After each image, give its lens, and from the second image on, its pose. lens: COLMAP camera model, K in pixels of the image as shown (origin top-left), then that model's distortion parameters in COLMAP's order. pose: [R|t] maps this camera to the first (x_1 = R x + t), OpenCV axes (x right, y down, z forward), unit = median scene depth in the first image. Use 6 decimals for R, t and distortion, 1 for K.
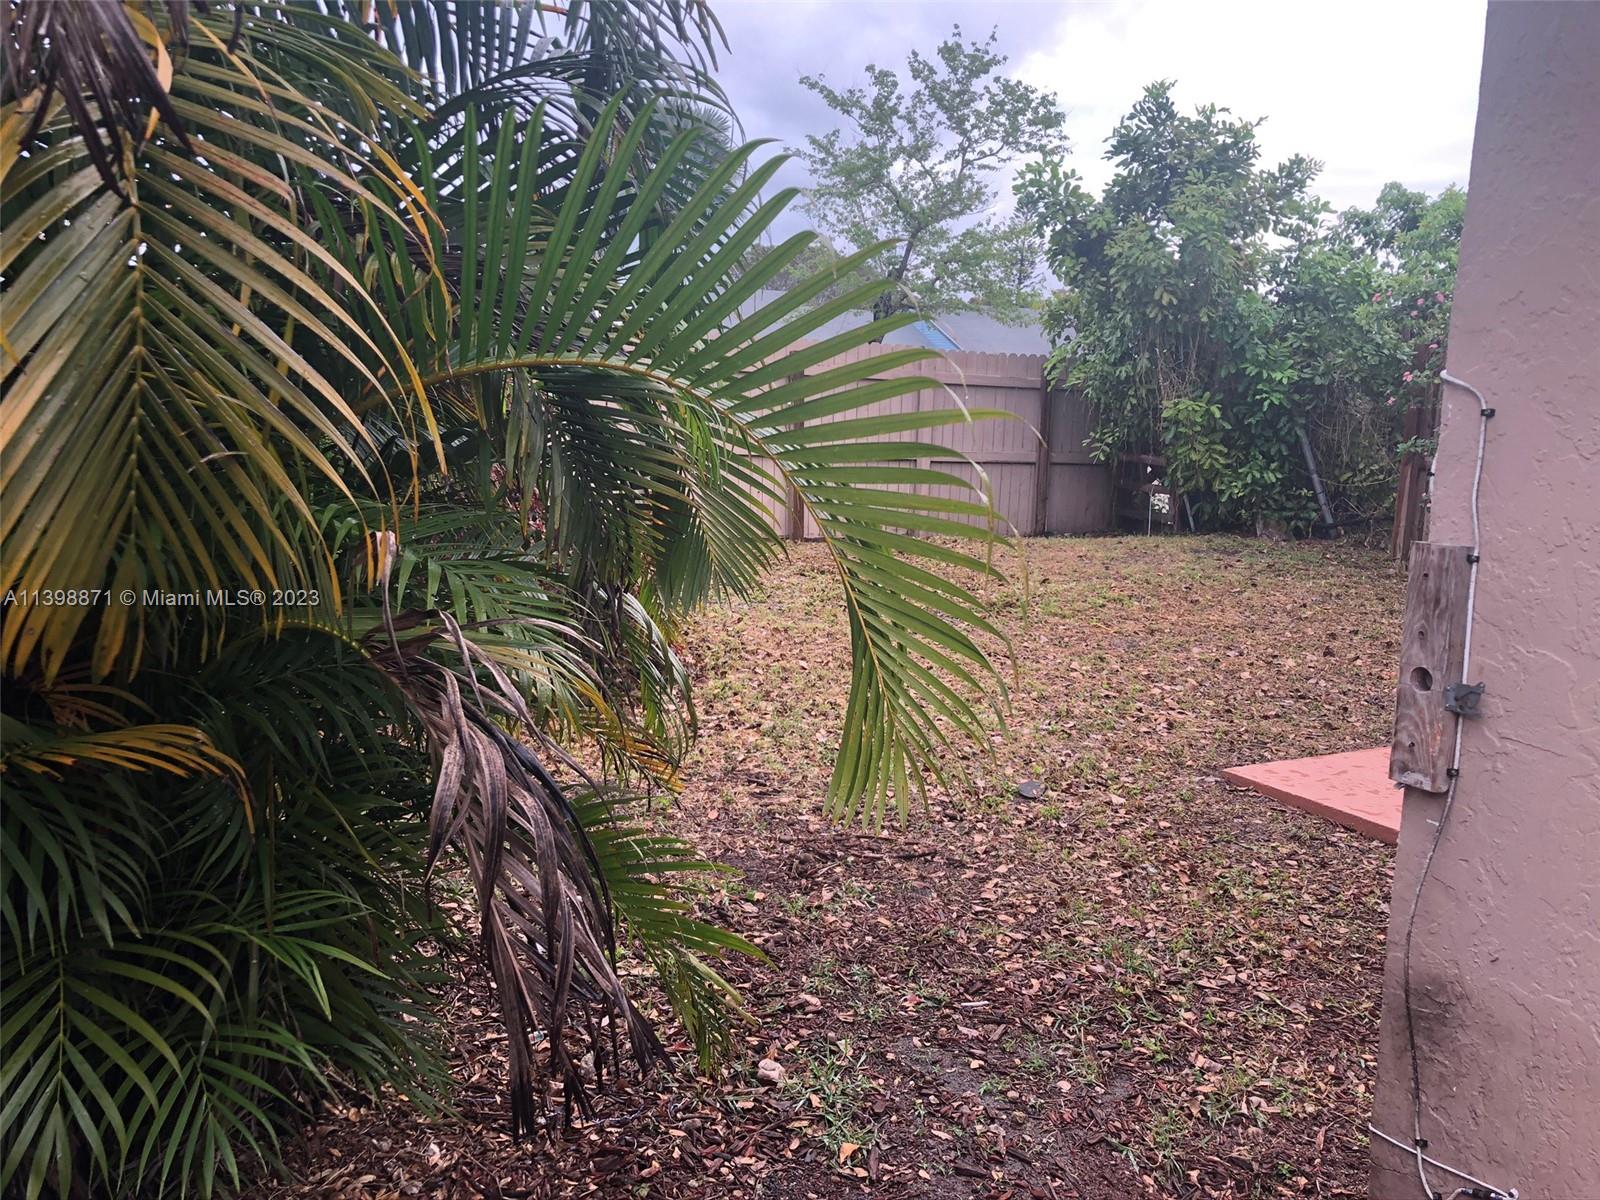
lens RADIAL K [[1325.3, 0, 806.6], [0, 1325.3, 590.8], [0, 0, 1]] dist [0.034575, -0.039584]
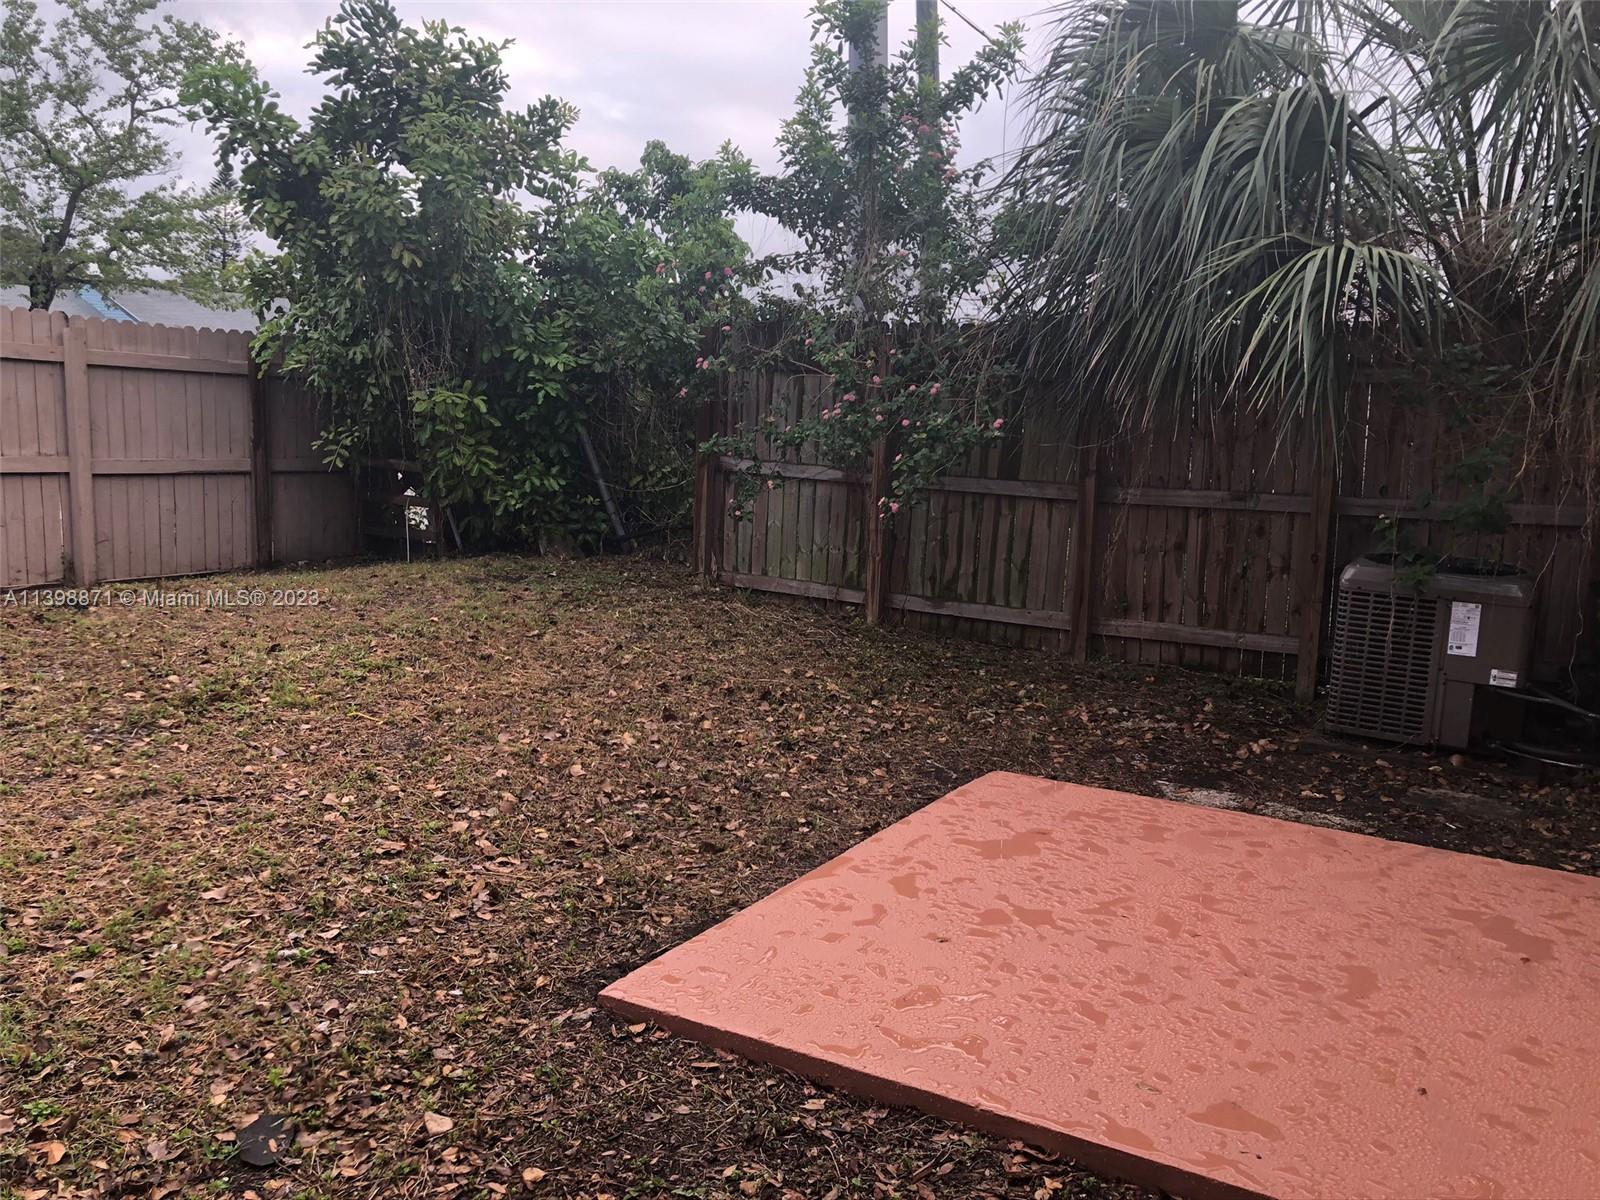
lens RADIAL K [[1325.3, 0, 794.4], [0, 1325.3, 584.5], [0, 0, 1]] dist [0.034575, -0.039584]
pose [[0.852041, -0.076869, 0.517800, 0.043899], [0.077255, 0.996793, 0.020853, -0.028025], [-0.517742, 0.022235, 0.855248, 0.213293]]
